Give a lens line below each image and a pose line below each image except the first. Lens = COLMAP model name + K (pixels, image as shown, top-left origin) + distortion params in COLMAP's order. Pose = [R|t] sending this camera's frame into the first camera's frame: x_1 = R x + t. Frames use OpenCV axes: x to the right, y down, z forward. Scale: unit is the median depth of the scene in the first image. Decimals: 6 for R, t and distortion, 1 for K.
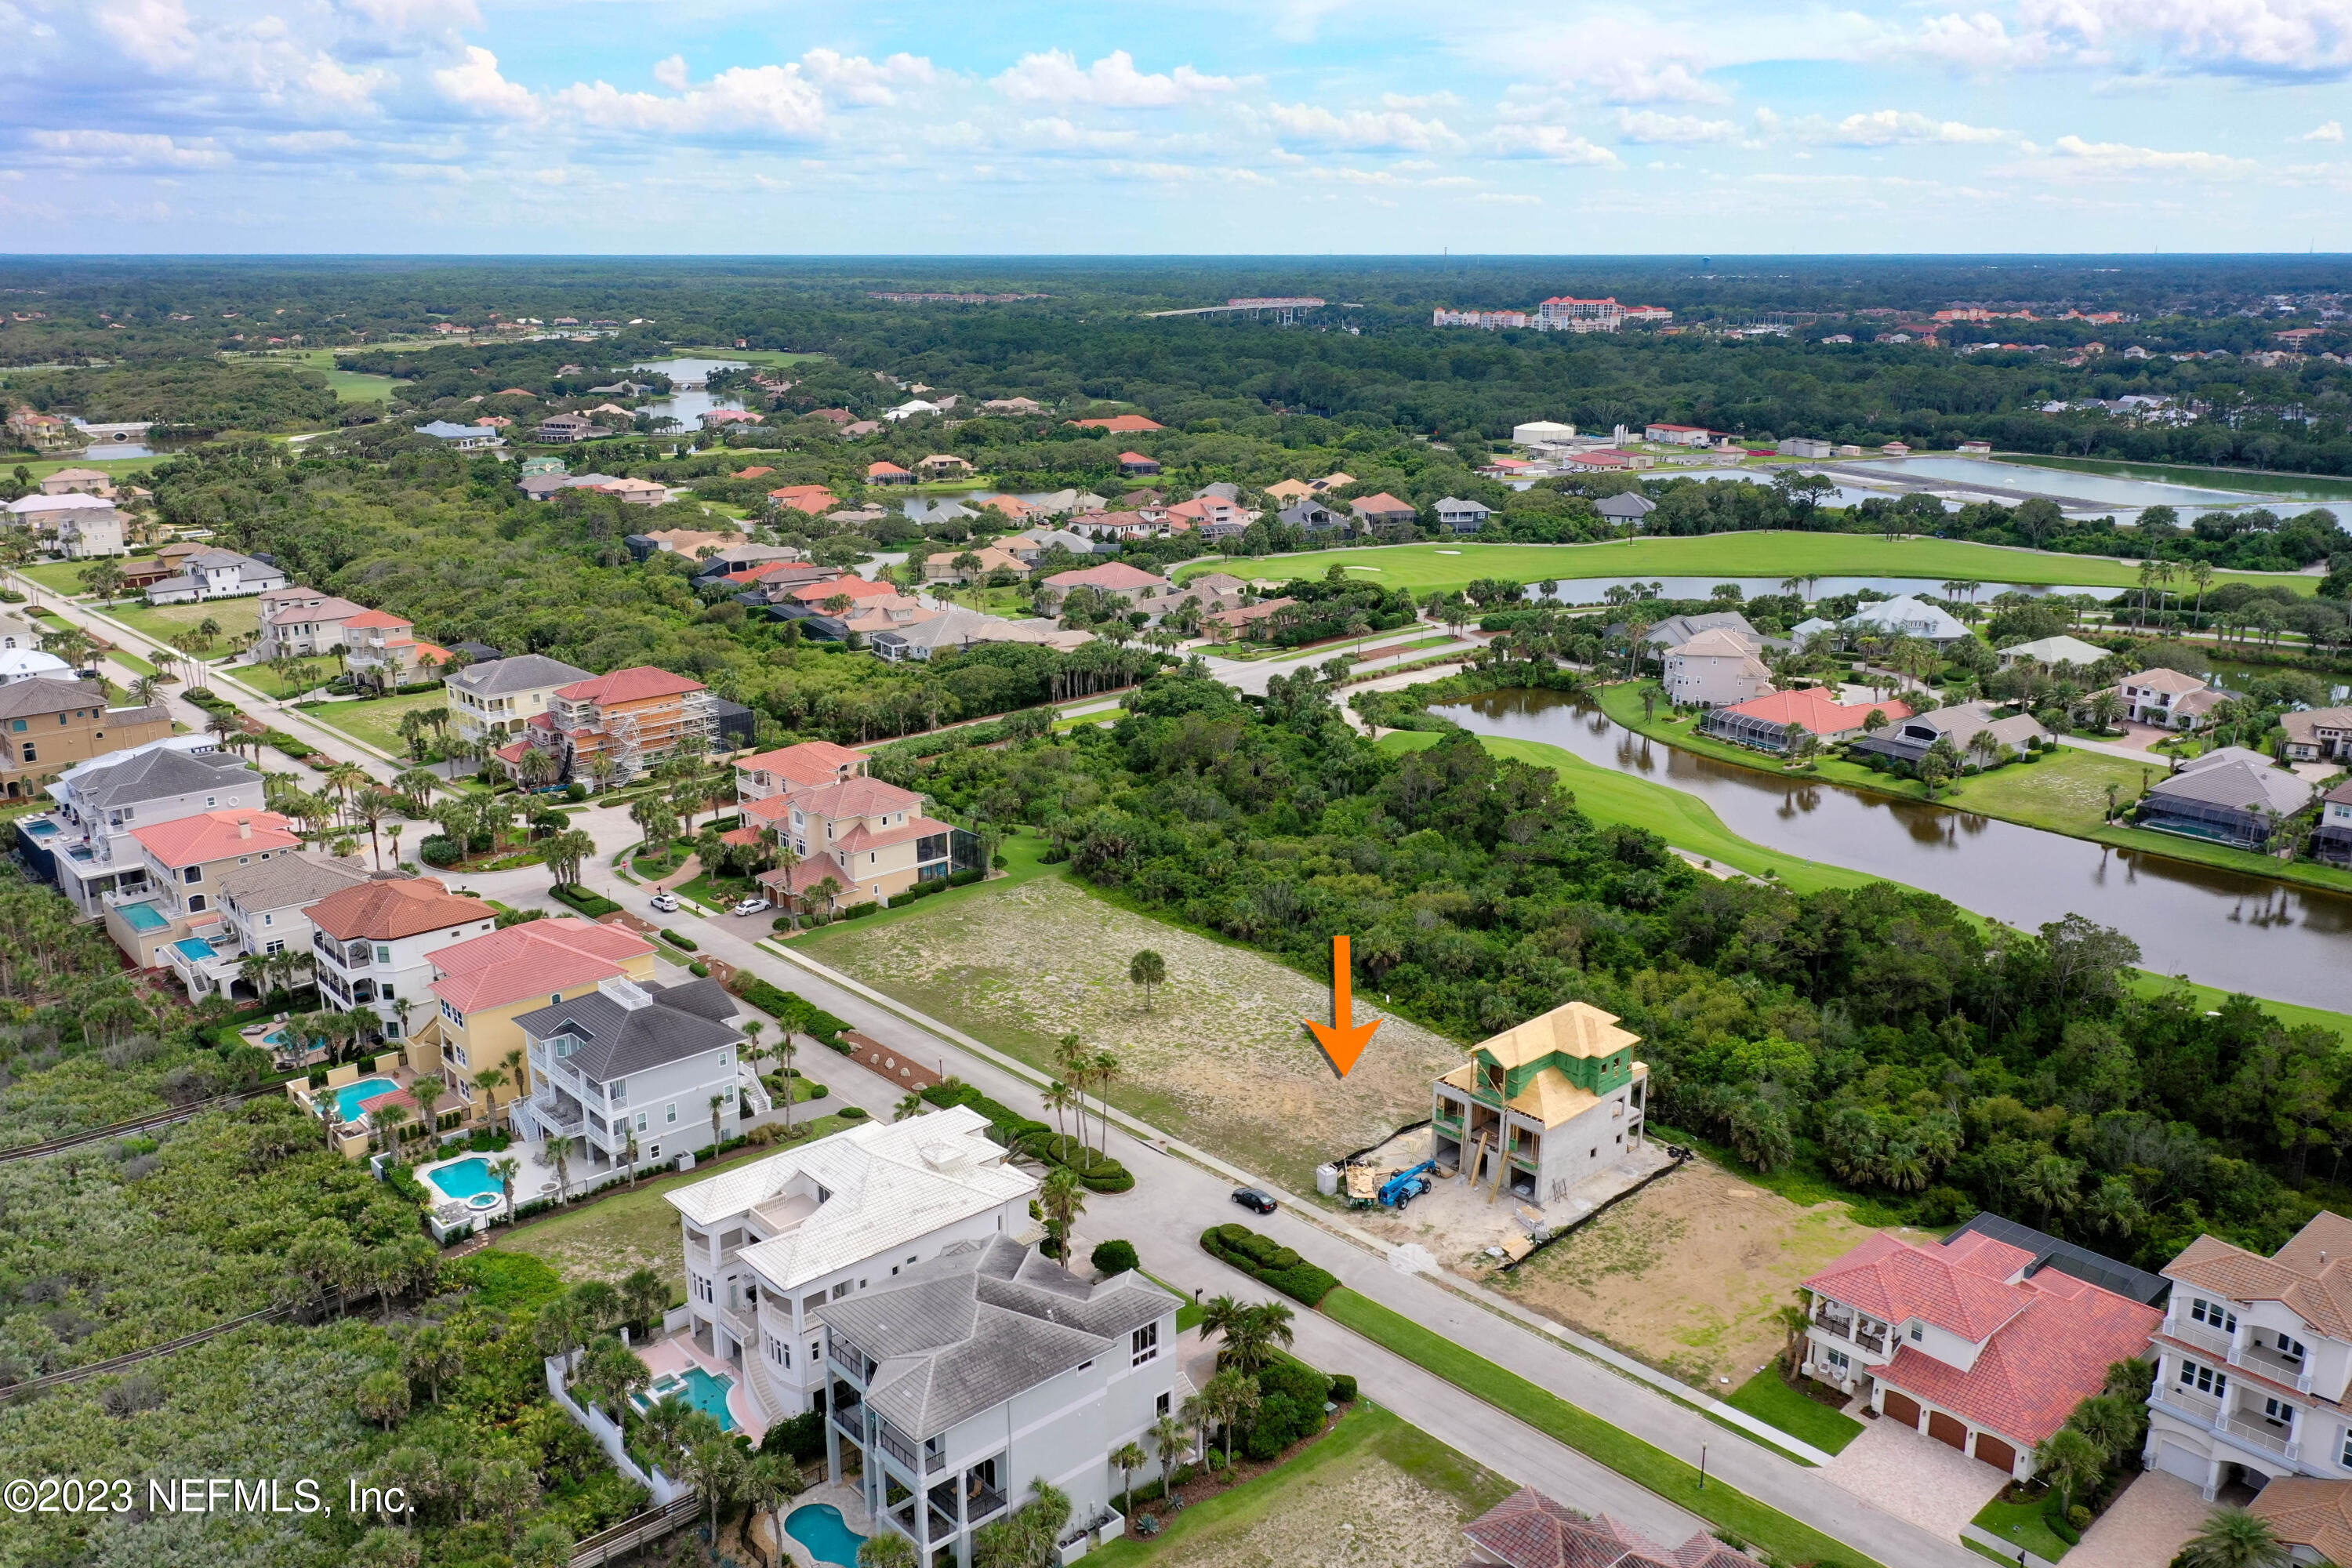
lens RADIAL K [[1869.9, 0, 1160.5], [0, 1869.9, 809.1], [0, 0, 1]] dist [0.007004, 0.003904]
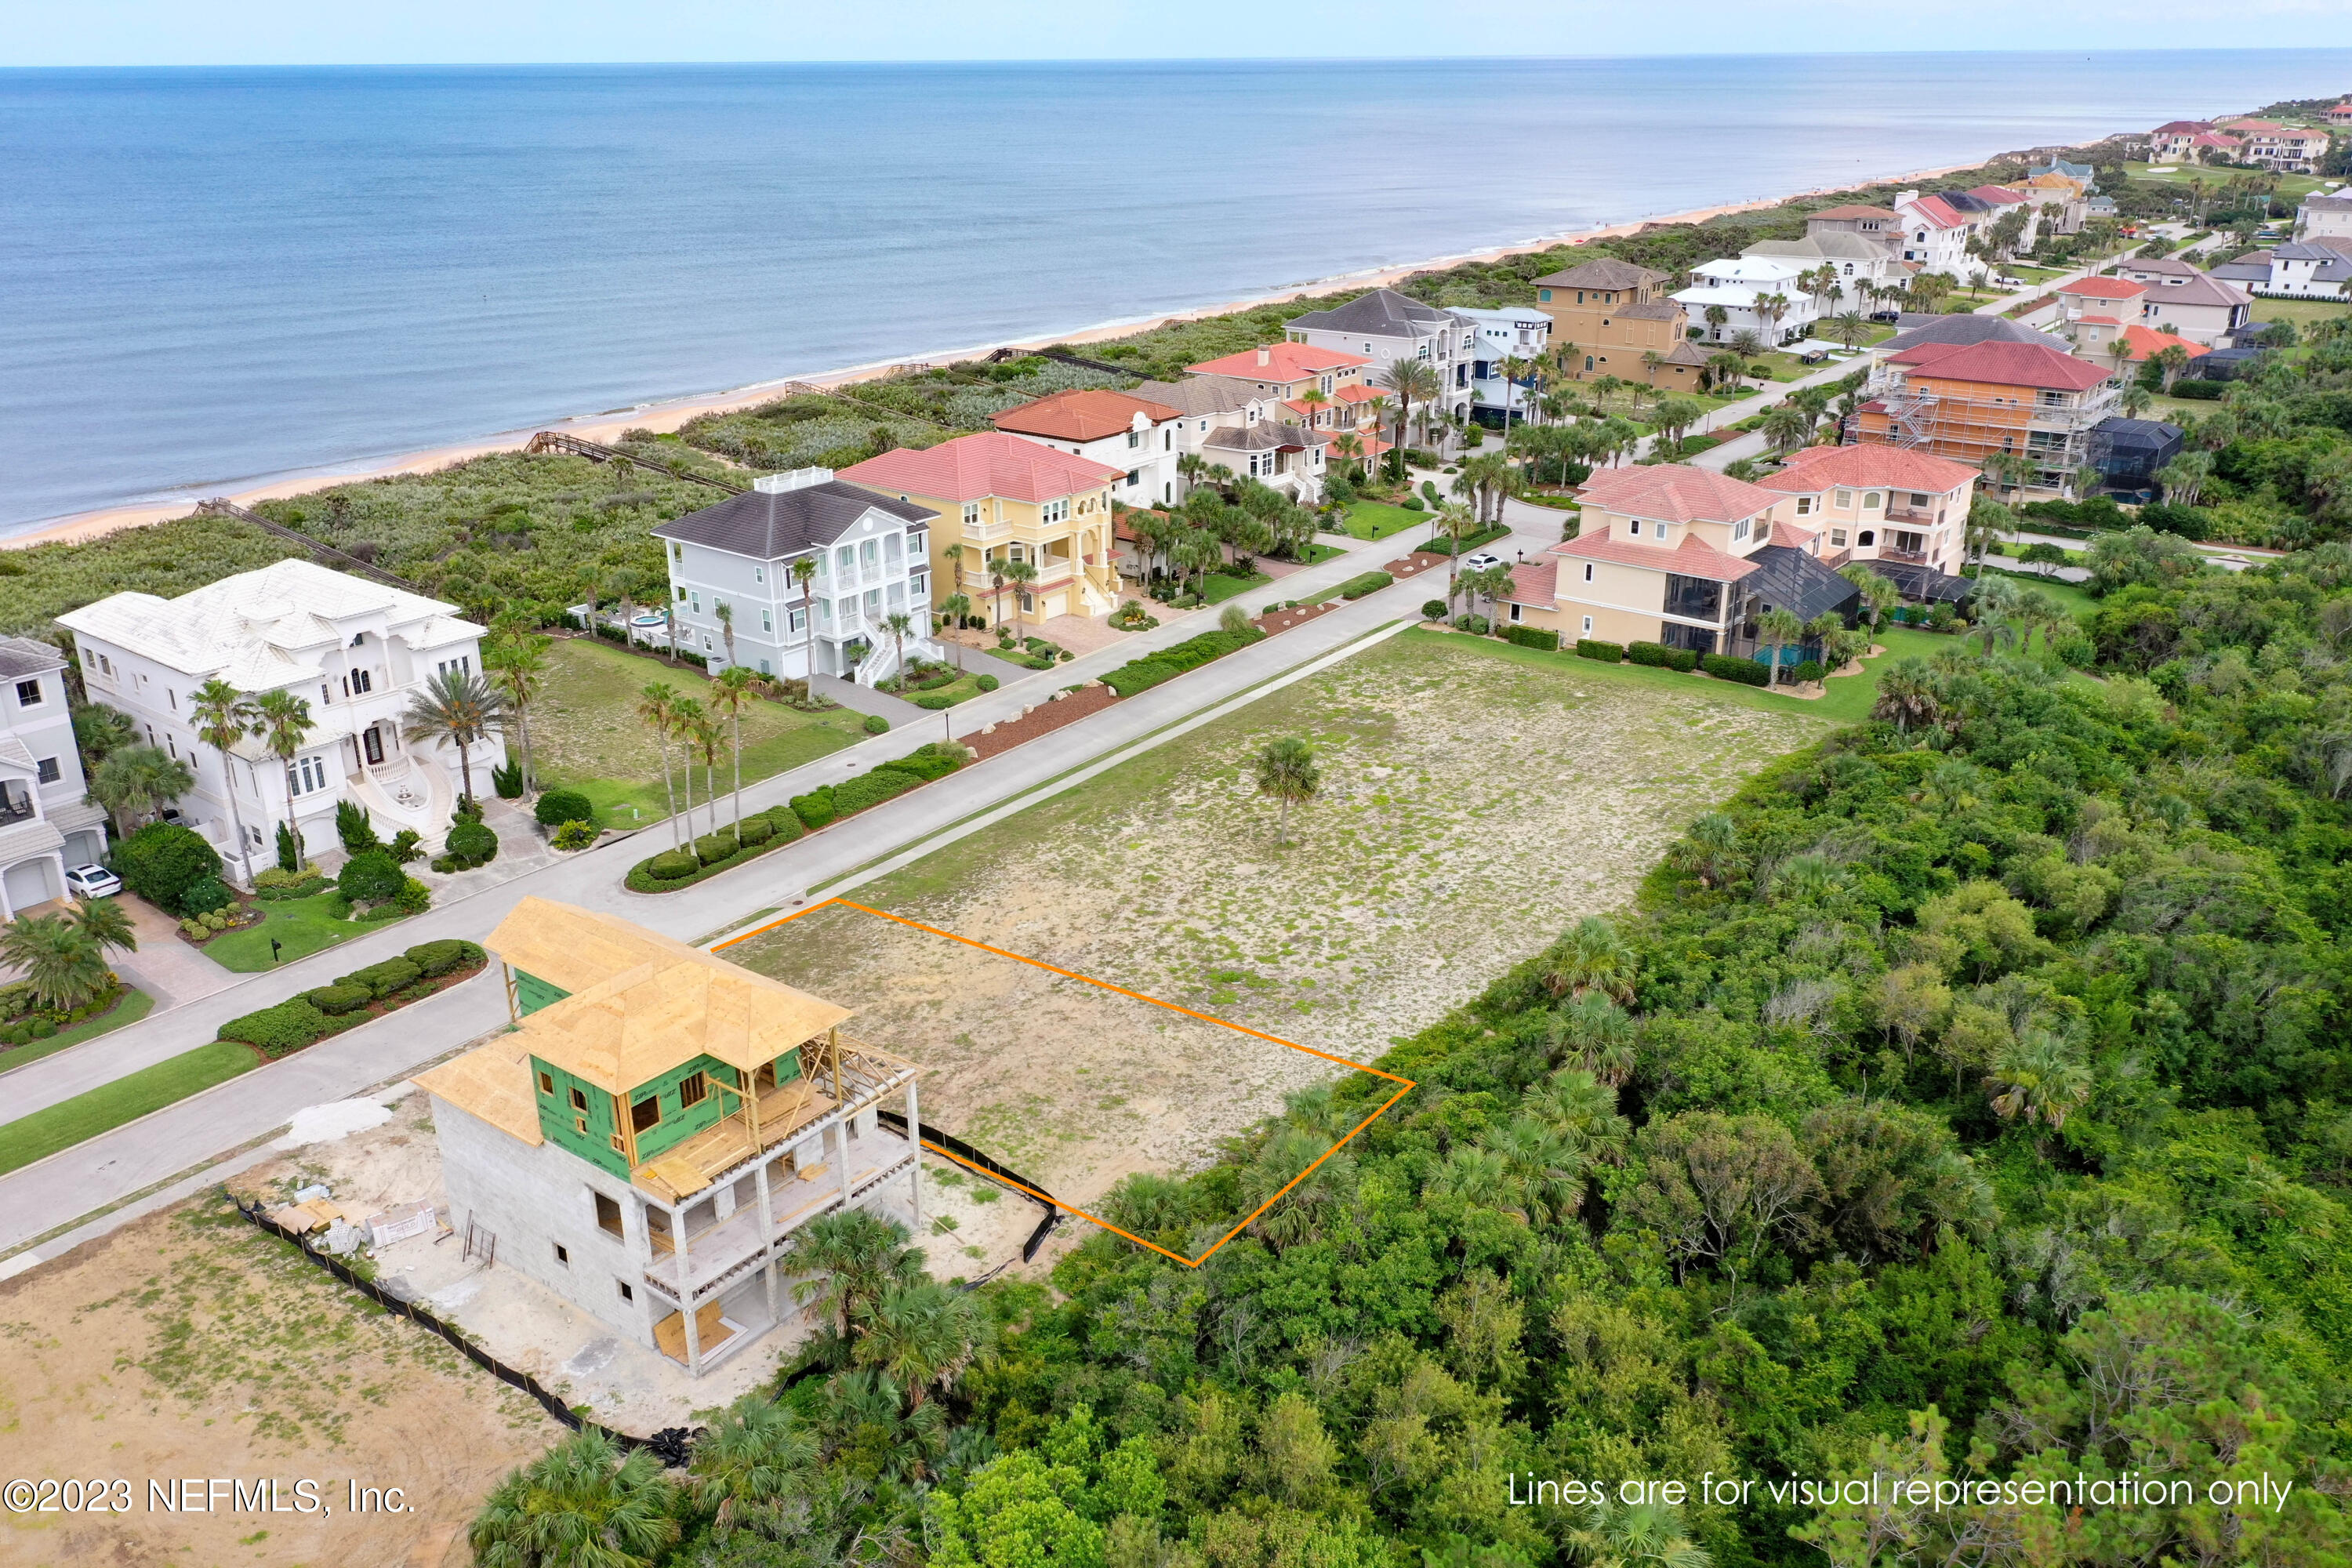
lens RADIAL K [[1858.5, 0, 1166.2], [0, 1858.5, 791.5], [0, 0, 1]] dist [0.011036, -0.000491]
pose [[0.174262, 0.363548, -0.915131, 0.430719], [-0.276557, 0.910015, 0.308852, -0.062496], [0.945065, 0.199265, 0.259123, 0.697728]]
